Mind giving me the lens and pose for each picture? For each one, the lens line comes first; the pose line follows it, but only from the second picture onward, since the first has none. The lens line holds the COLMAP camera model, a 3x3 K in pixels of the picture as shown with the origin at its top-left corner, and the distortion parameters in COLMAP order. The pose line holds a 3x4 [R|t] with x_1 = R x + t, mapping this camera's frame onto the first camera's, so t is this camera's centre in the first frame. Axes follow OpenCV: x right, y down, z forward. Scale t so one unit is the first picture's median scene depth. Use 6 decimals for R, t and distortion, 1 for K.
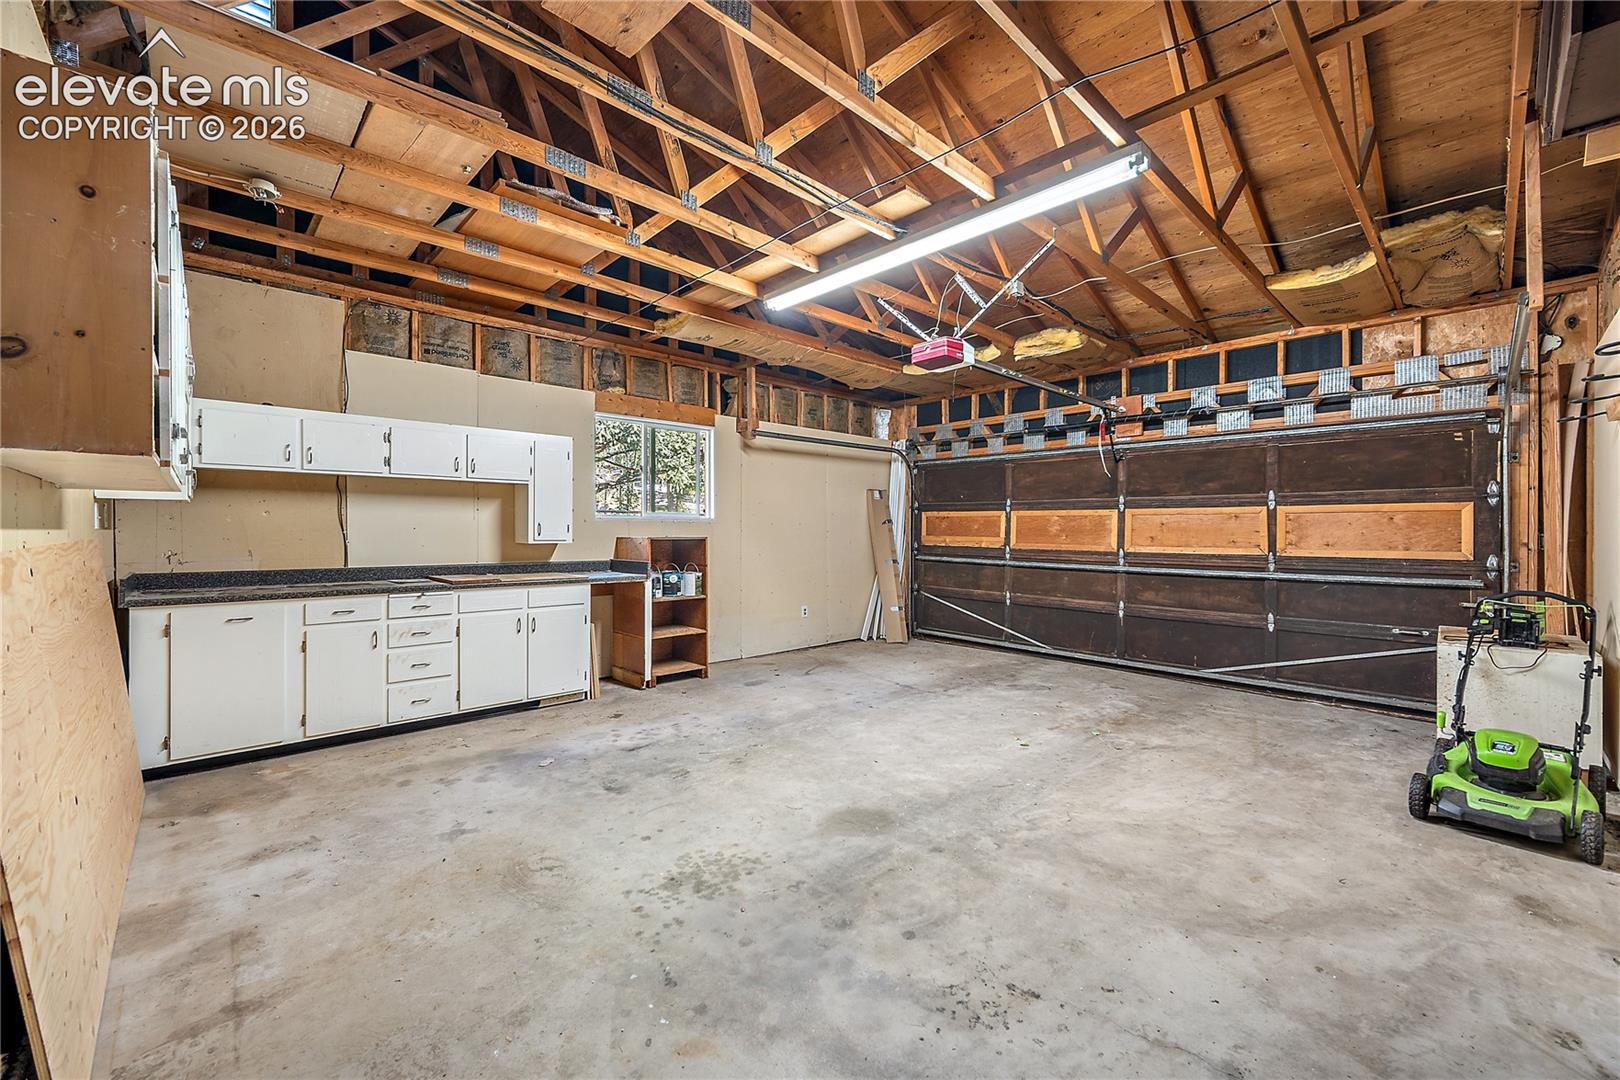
lens RADIAL K [[640.7, 0, 810.3], [0, 640.7, 533.7], [0, 0, 1]] dist [-0.002218, -0.000228]
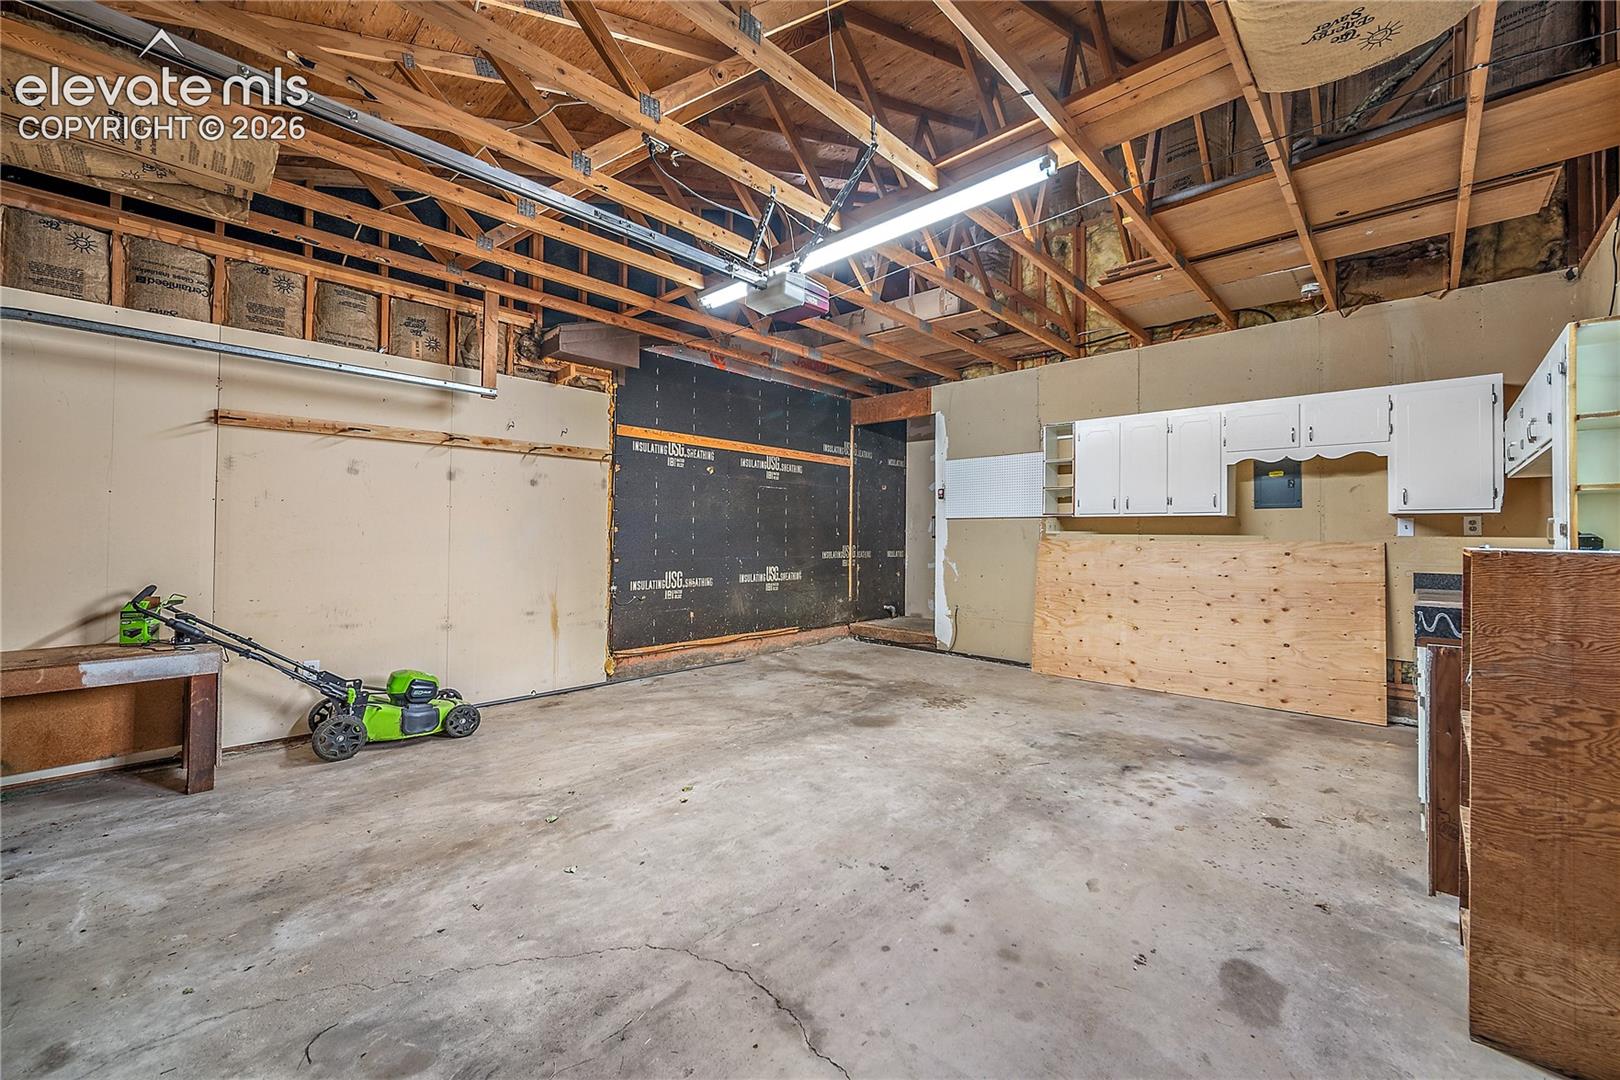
lens RADIAL K [[640.7, 0, 810.3], [0, 640.7, 533.7], [0, 0, 1]] dist [-0.002218, -0.000228]
pose [[-0.998821, -0.012858, -0.046821, 0.225703], [-0.012977, 0.999913, 0.002258, 0.001175], [0.046788, 0.002863, -0.998901, 1.867451]]
